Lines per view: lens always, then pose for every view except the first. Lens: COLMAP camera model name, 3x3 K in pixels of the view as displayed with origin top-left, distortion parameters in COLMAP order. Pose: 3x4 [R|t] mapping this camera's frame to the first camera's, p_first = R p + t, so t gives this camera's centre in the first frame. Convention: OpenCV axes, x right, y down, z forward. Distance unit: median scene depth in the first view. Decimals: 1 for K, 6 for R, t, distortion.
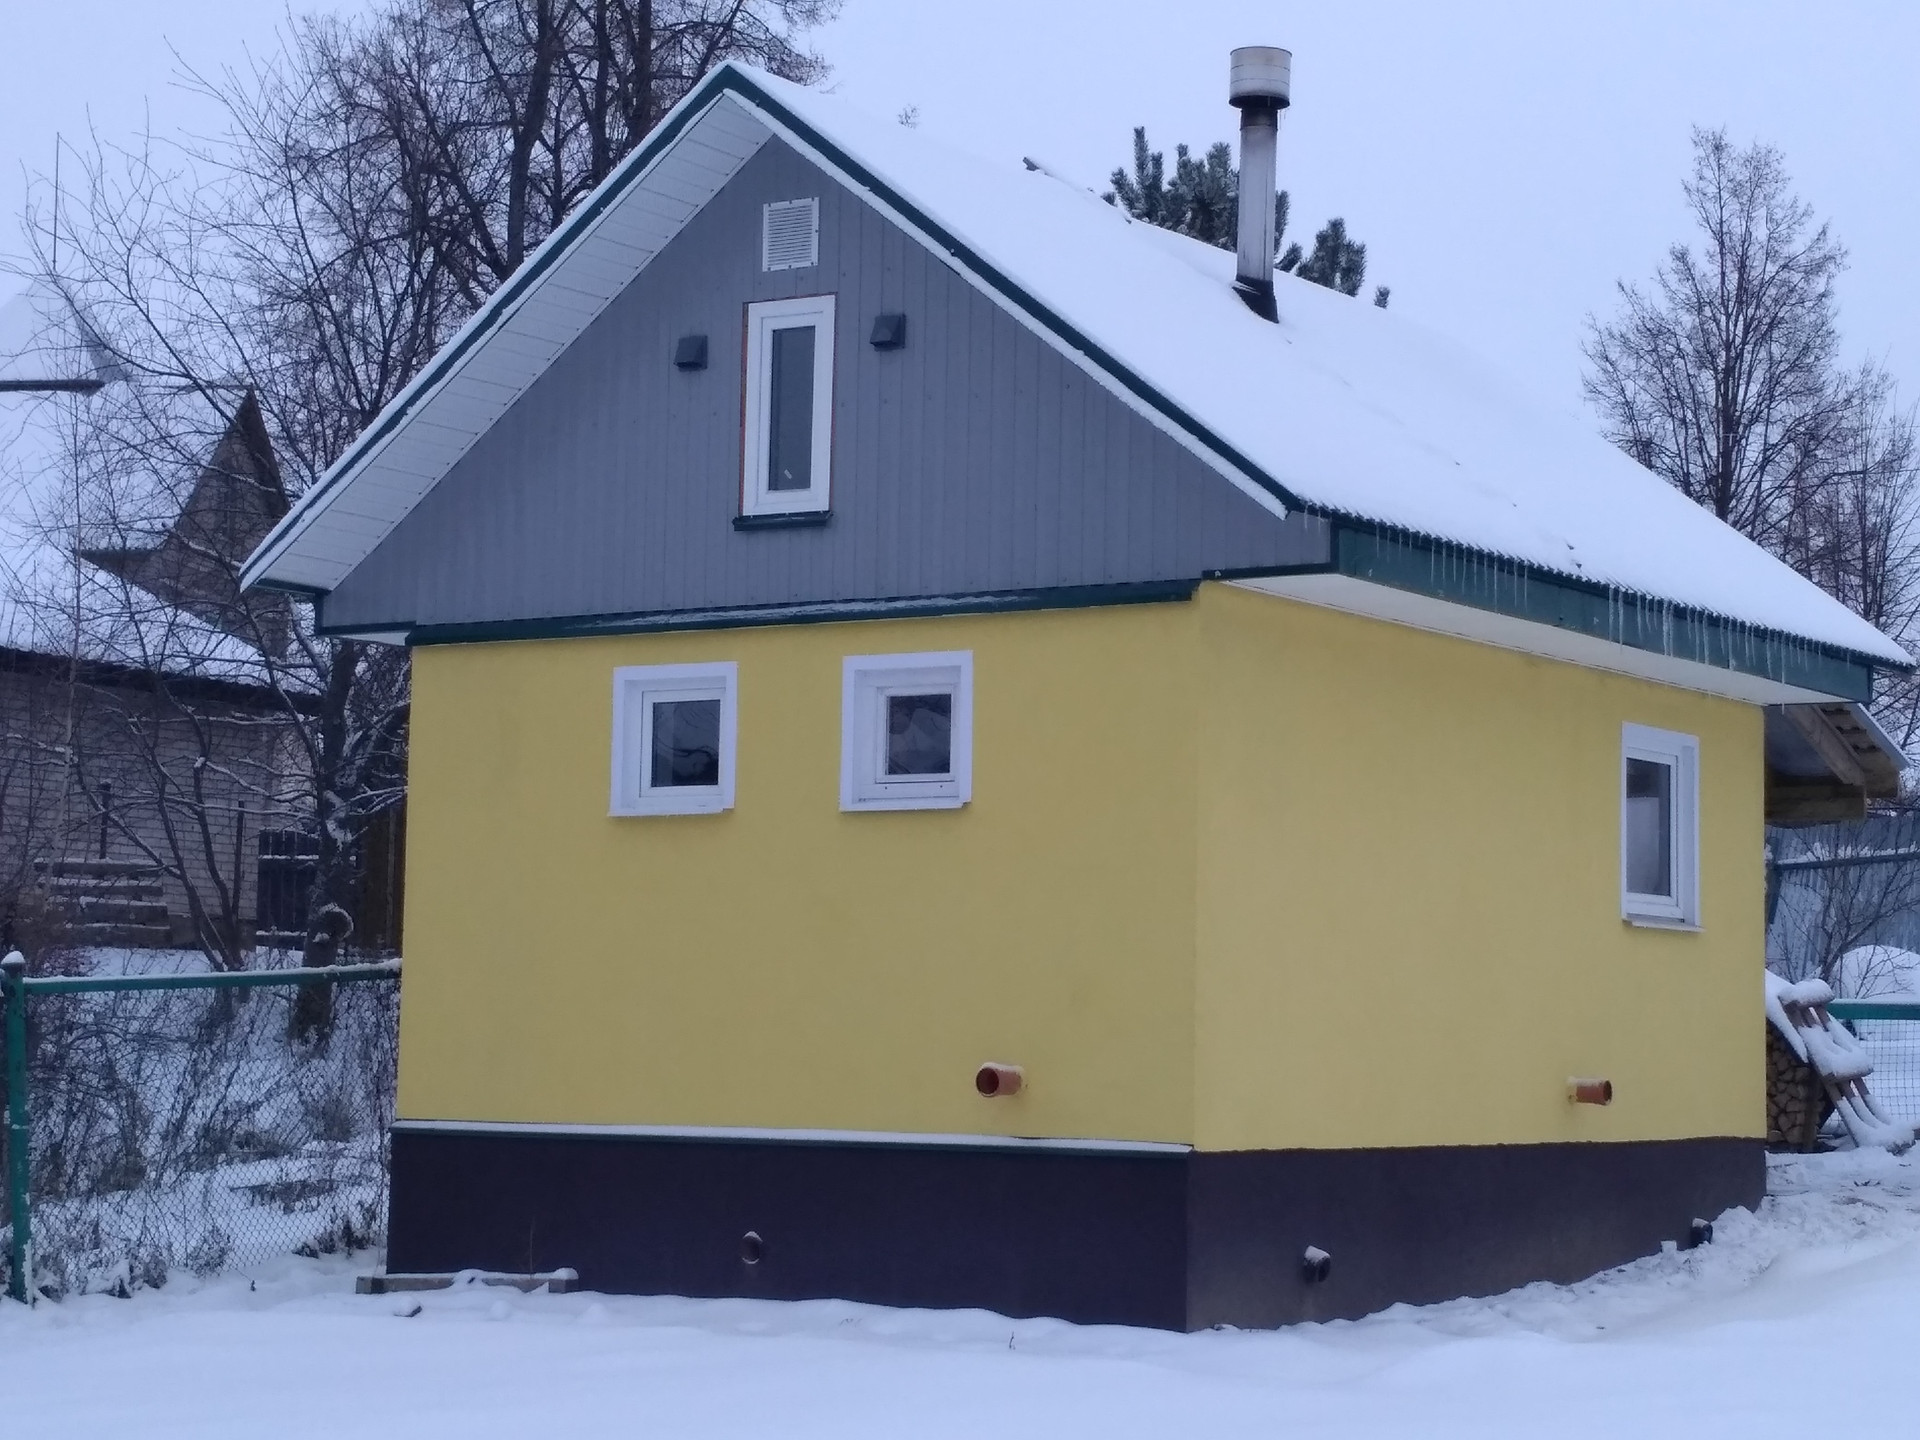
lens RADIAL K [[3970.1, 0, 960.0], [0, 3970.1, 720.0], [0, 0, 1]] dist [0.155451, -0.108539]
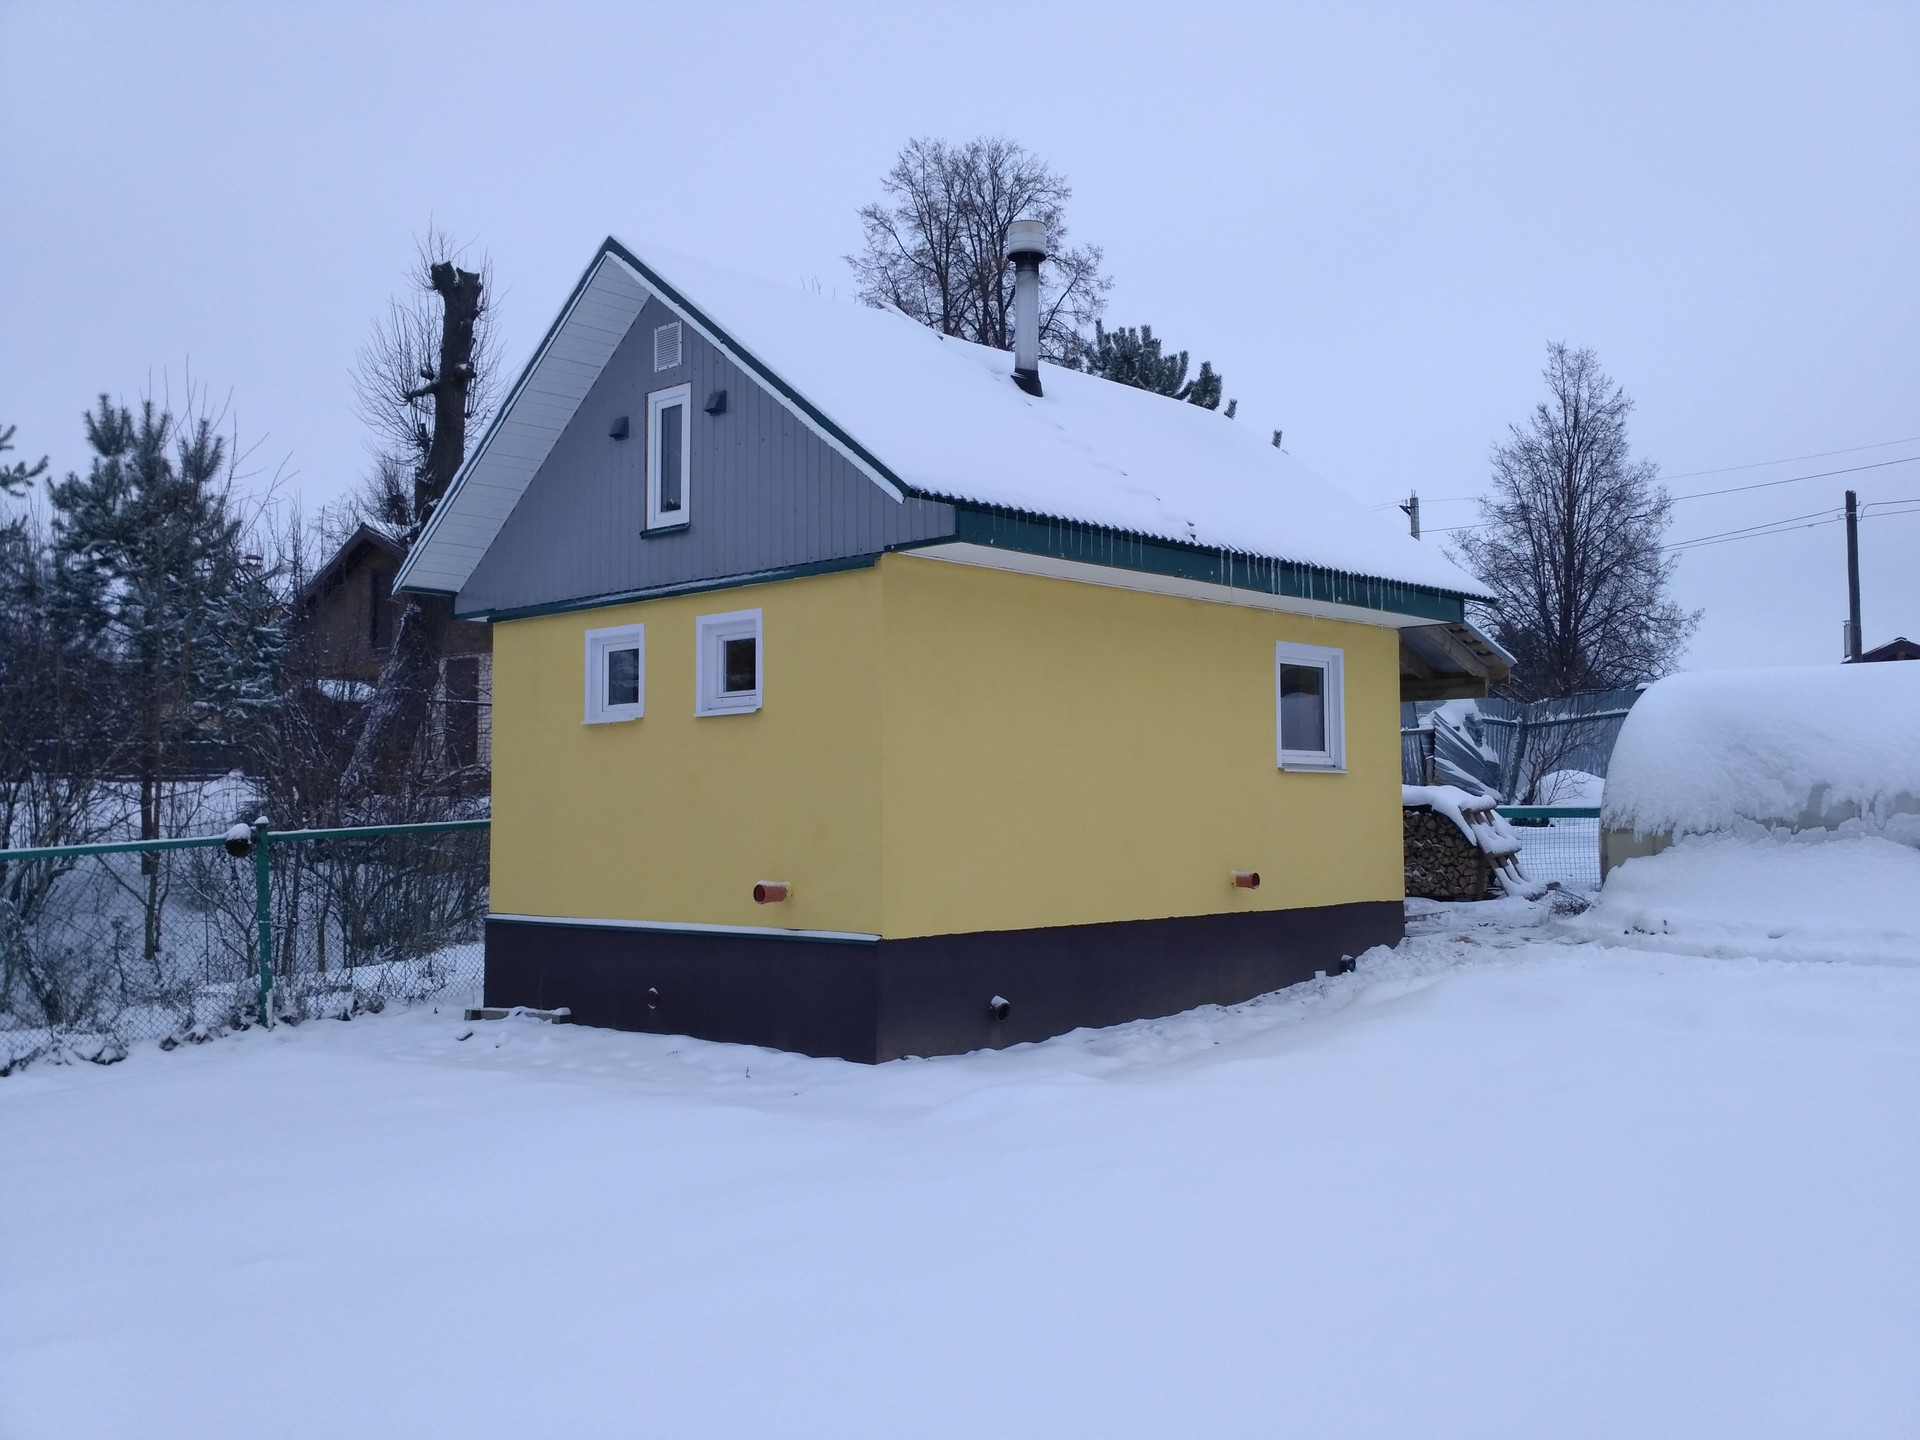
lens RADIAL K [[1717.6, 0, 998.1], [0, 1717.6, 722.1], [0, 0, 1]] dist [0.112688, -0.206903]
pose [[0.982578, -0.032733, -0.182944, 0.194041], [0.037832, 0.998985, 0.024446, 0.012344], [0.181958, -0.030941, 0.982819, 0.338459]]
